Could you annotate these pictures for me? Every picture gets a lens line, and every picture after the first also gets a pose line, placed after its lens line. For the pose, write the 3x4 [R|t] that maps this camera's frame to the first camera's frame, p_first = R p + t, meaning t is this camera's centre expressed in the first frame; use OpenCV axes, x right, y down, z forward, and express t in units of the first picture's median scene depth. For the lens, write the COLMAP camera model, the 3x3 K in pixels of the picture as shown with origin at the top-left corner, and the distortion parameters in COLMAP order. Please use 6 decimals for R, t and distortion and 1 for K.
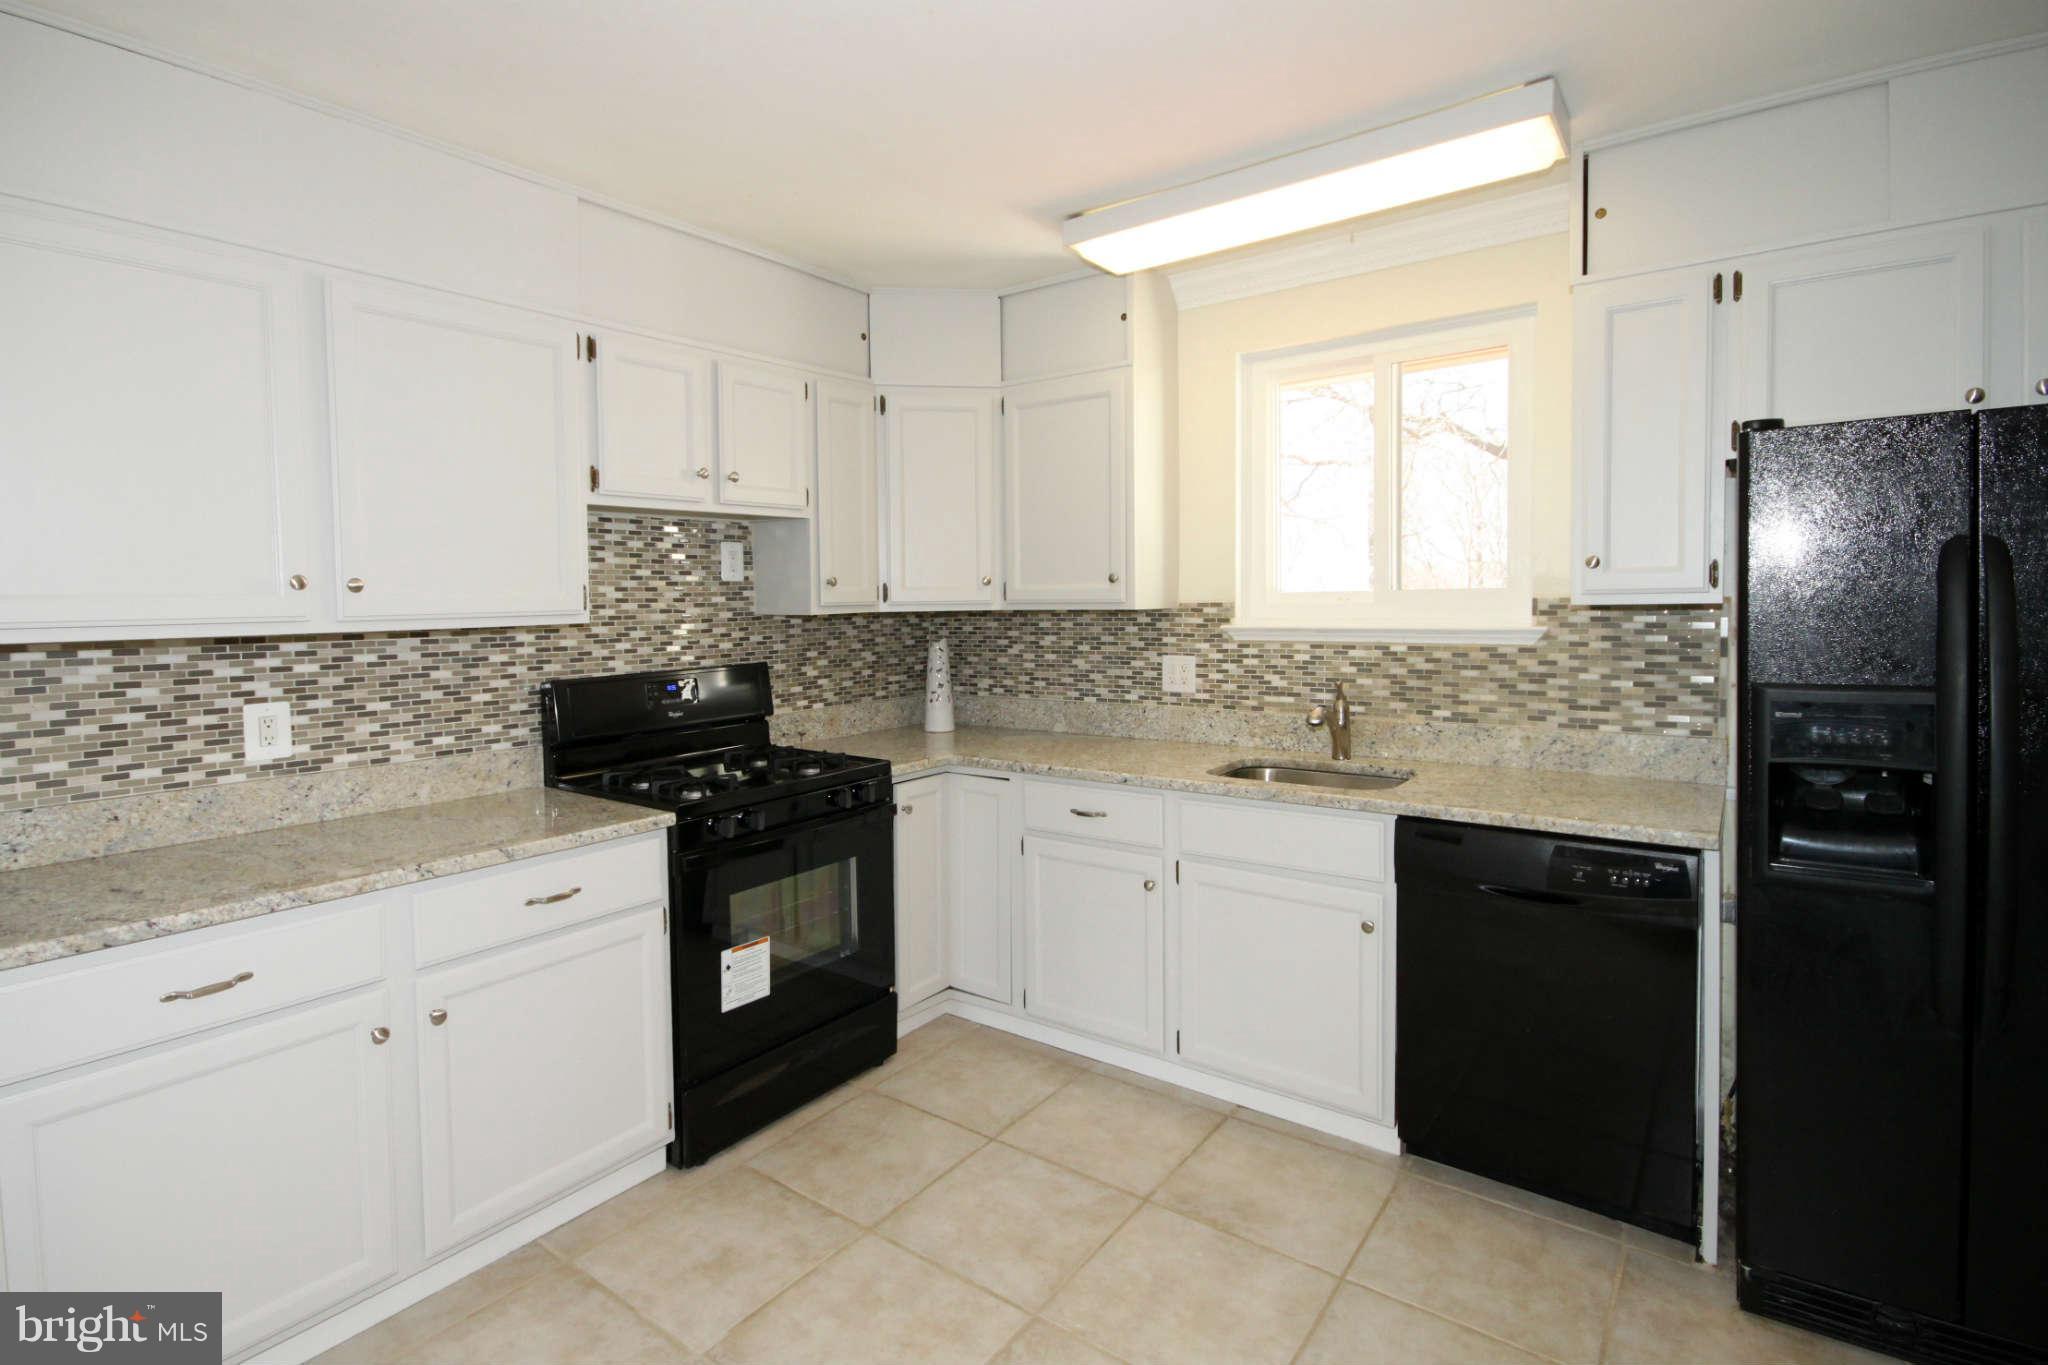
lens RADIAL K [[978.3, 0, 1015.8], [0, 978.3, 636.6], [0, 0, 1]] dist [0.000883, 0.000146]
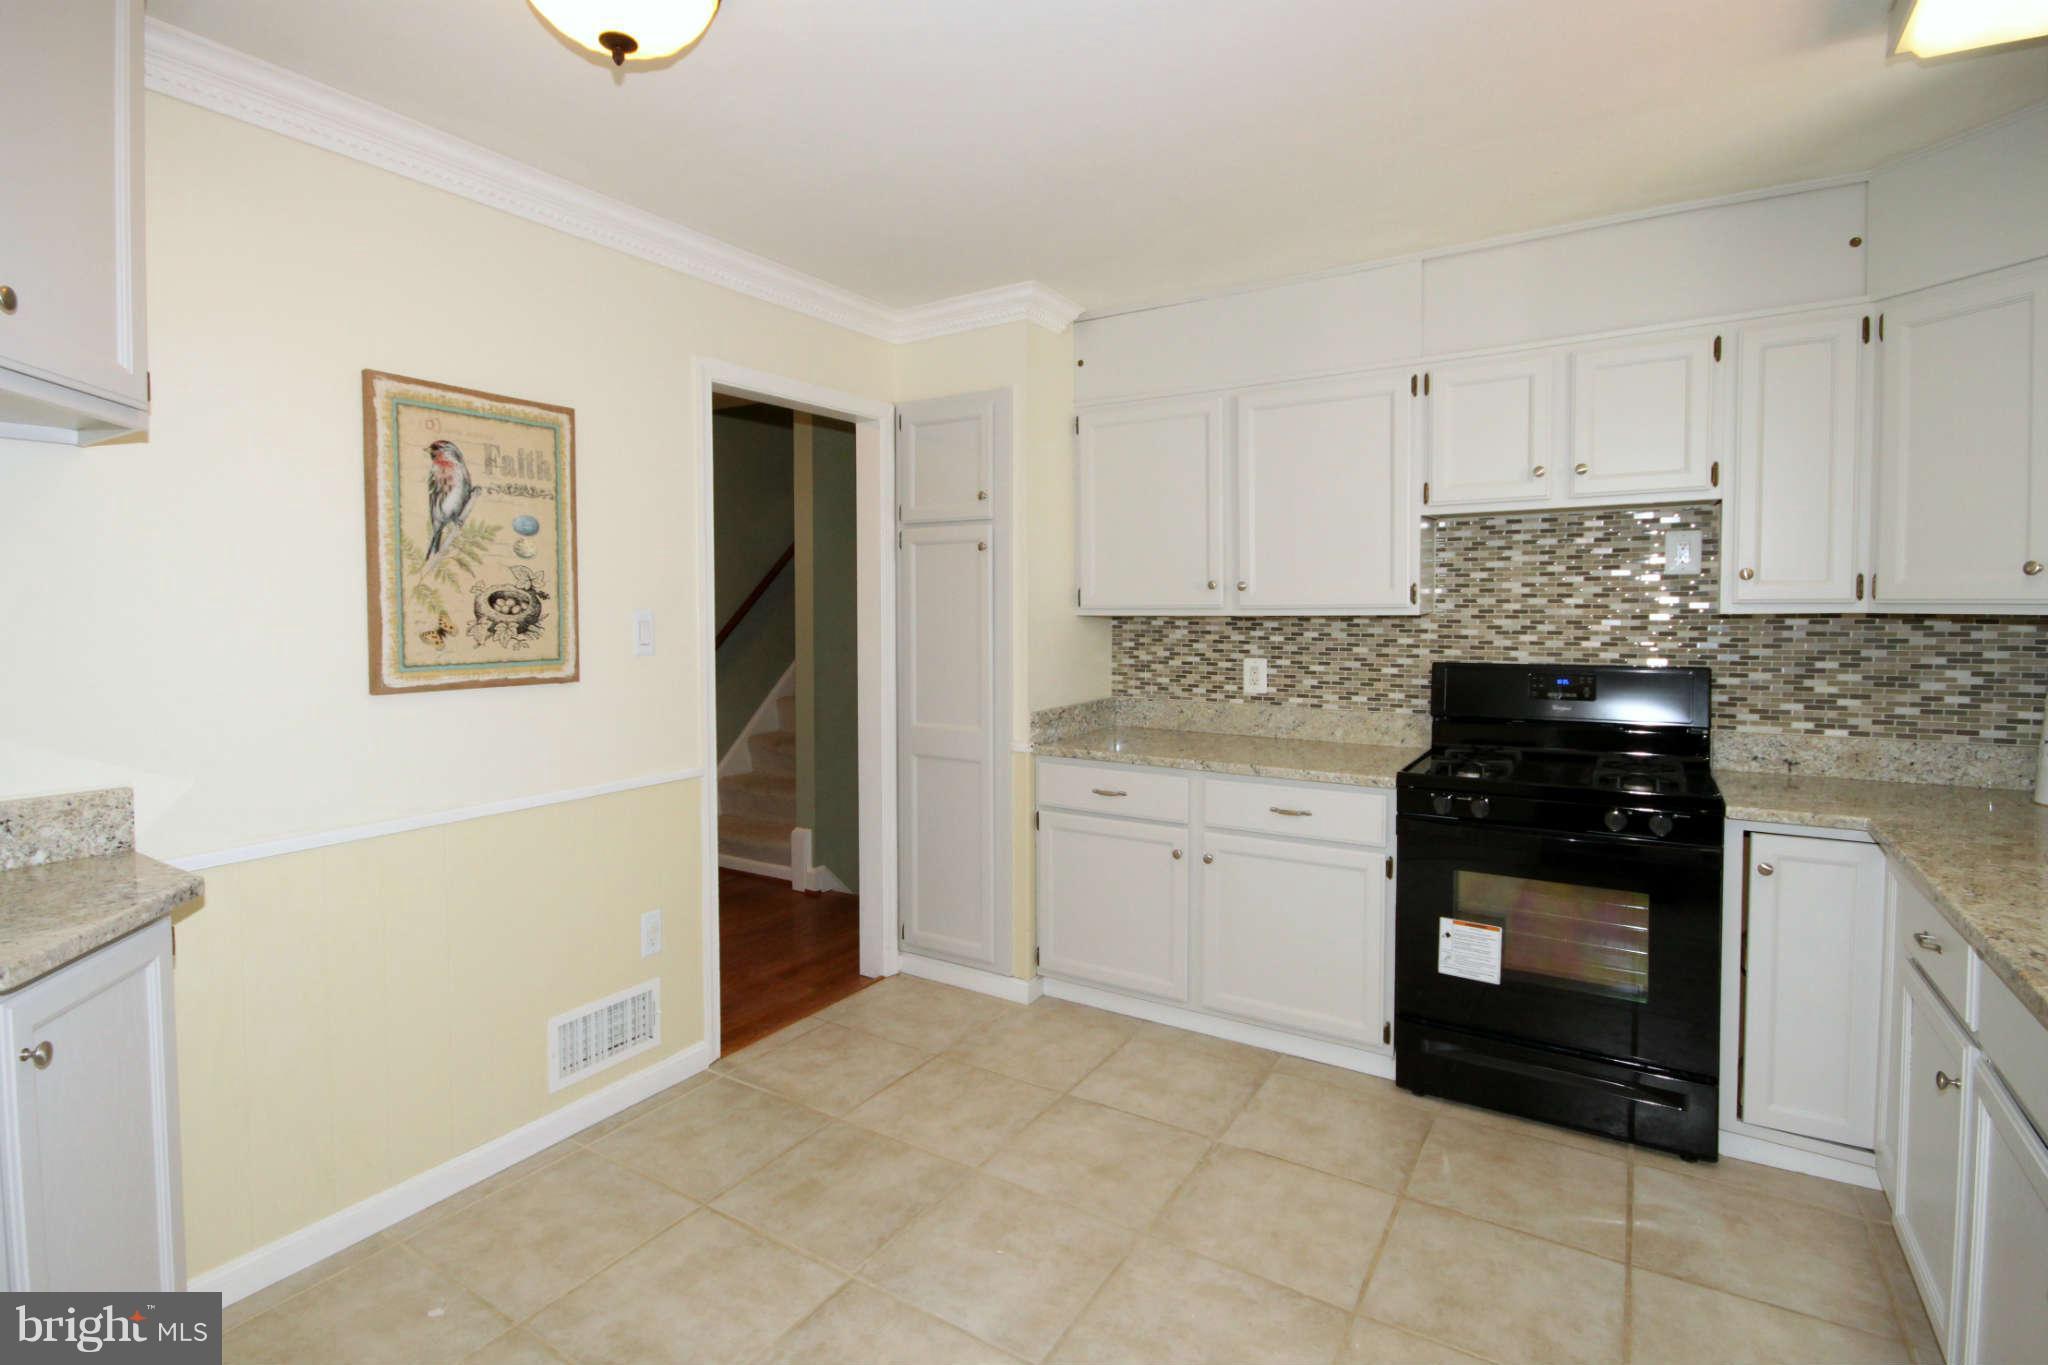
lens RADIAL K [[978.3, 0, 1015.8], [0, 978.3, 636.6], [0, 0, 1]] dist [0.000883, 0.000146]
pose [[0.086367, 0.048577, -0.995078, 0.658563], [-0.034939, 0.998344, 0.045704, -0.022901], [0.995651, 0.030820, 0.087921, 0.375265]]
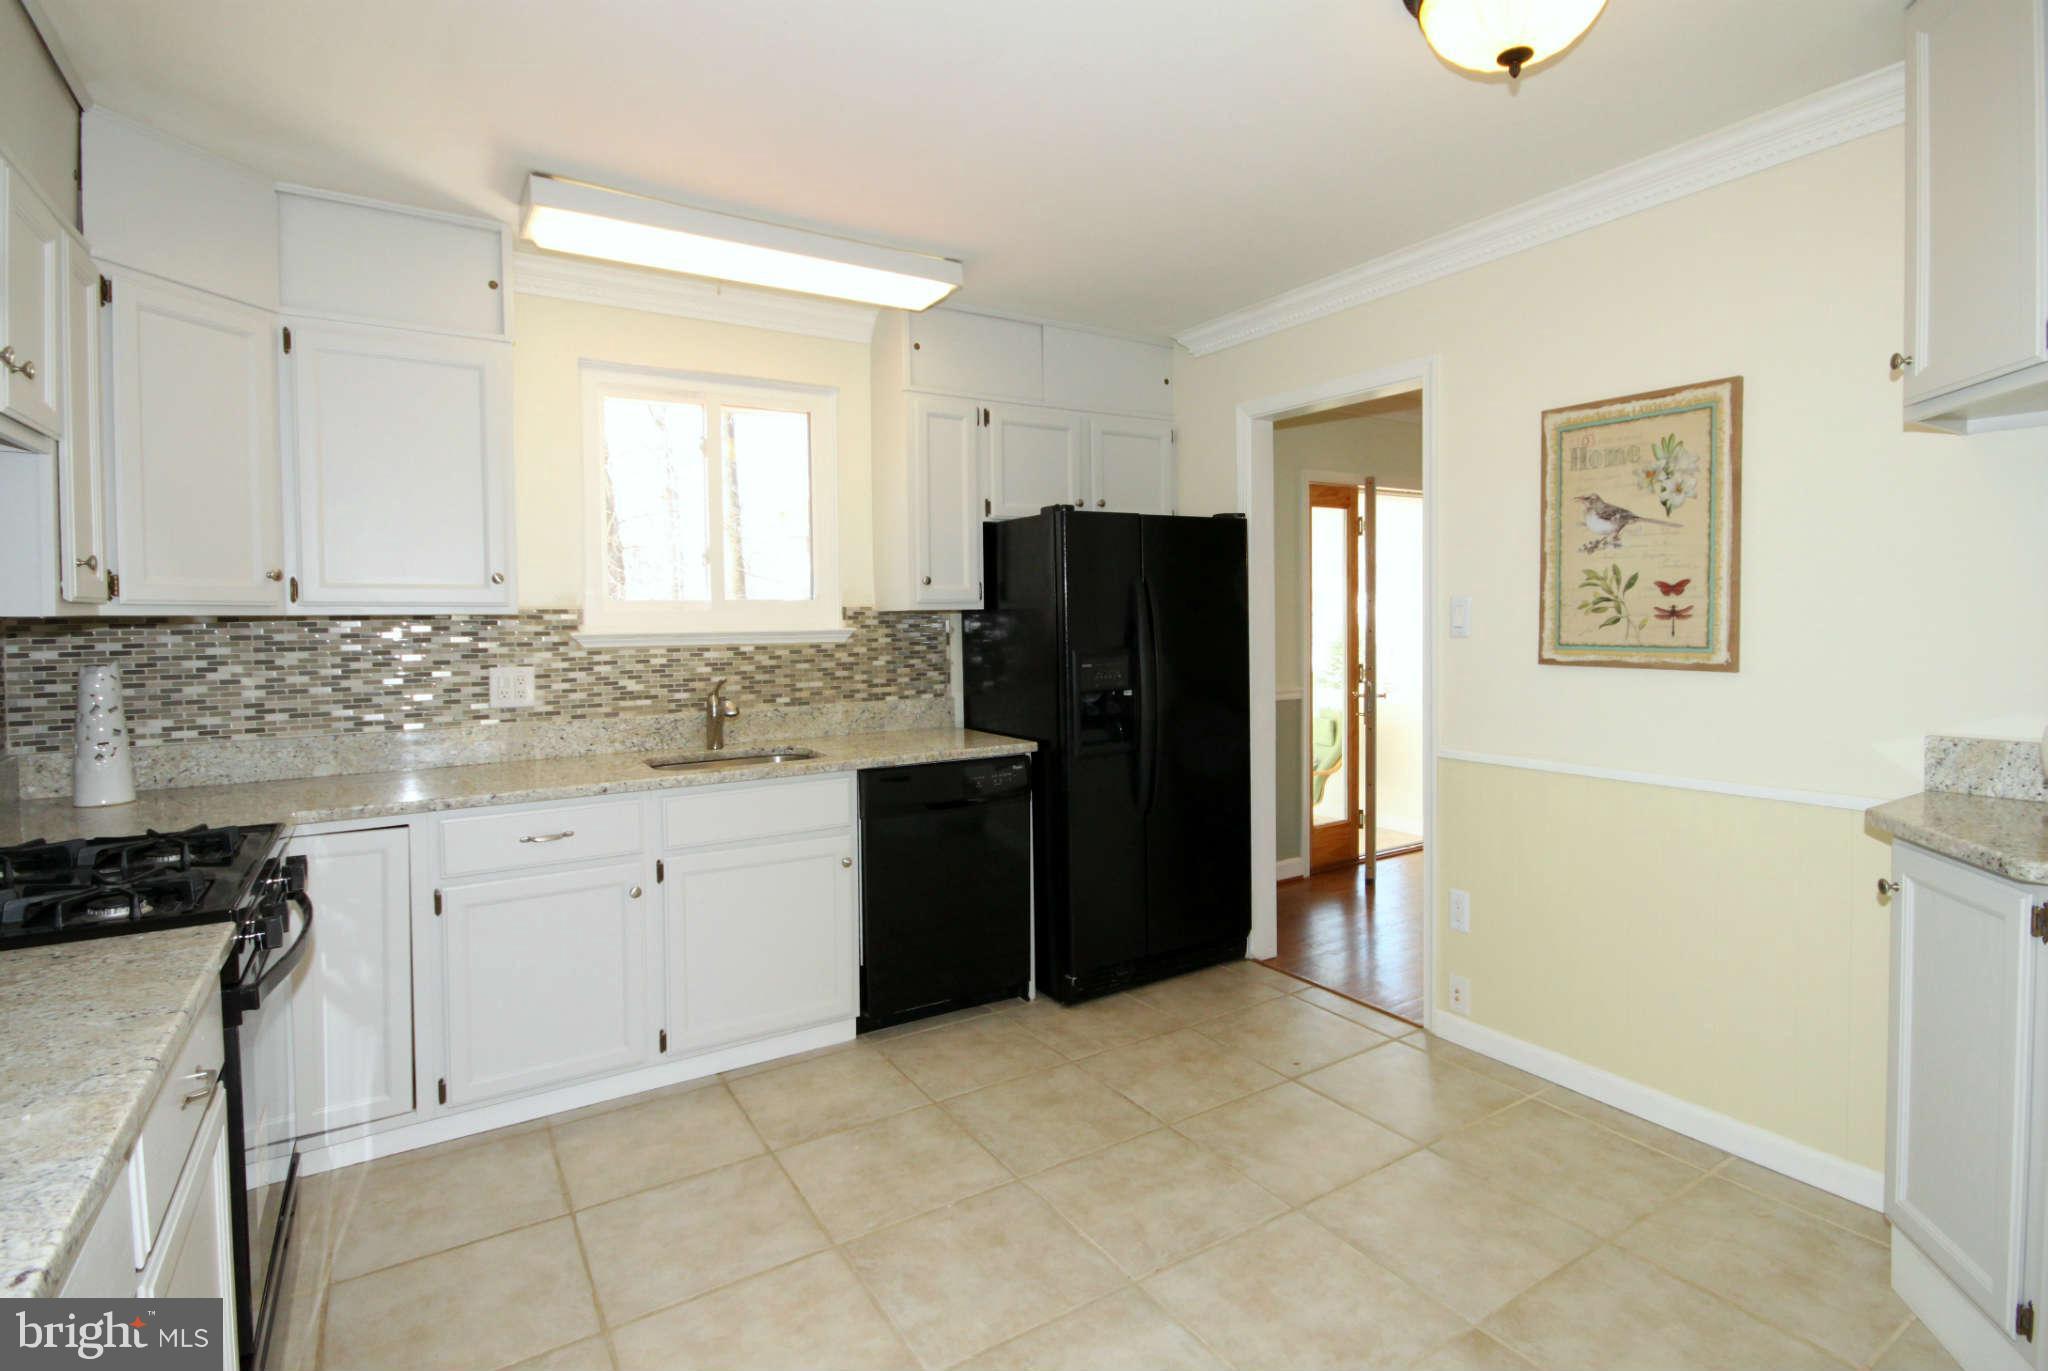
lens RADIAL K [[1004.0, 0, 1033.9], [0, 1004.0, 651.7], [0, 0, 1]] dist [0.000740, 0.000138]
pose [[0.361985, -0.020137, 0.931966, -0.641291], [0.041703, 0.999116, 0.005389, 0.024644], [-0.931251, 0.036915, 0.362505, 0.252060]]
